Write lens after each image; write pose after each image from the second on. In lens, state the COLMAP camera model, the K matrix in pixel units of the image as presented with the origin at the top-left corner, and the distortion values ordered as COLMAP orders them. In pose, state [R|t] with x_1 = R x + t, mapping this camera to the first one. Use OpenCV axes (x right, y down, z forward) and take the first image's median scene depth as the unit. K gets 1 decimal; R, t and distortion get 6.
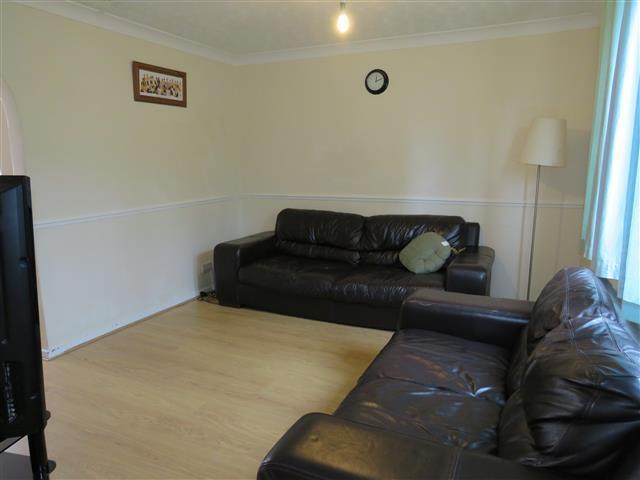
lens RADIAL K [[459.0, 0, 315.1], [0, 459.0, 241.1], [0, 0, 1]] dist [-0.011811, -0.005569]
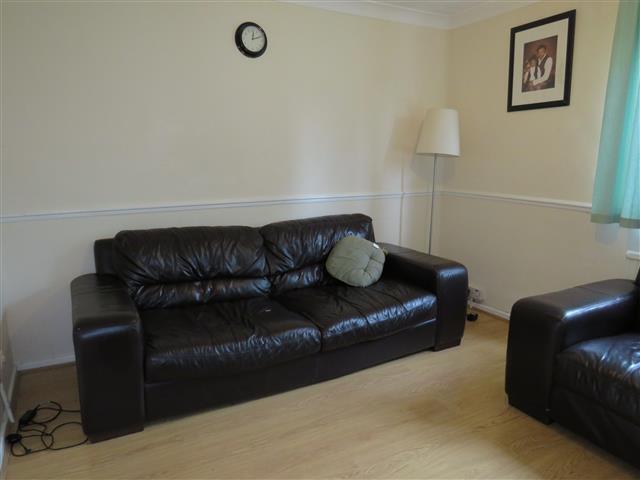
lens RADIAL K [[459.0, 0, 315.1], [0, 459.0, 241.1], [0, 0, 1]] dist [-0.011811, -0.005569]
pose [[0.586037, -0.146367, 0.796955, -0.448895], [0.142990, 0.986795, 0.076085, -0.081185], [-0.797568, 0.069368, 0.599227, 0.541607]]
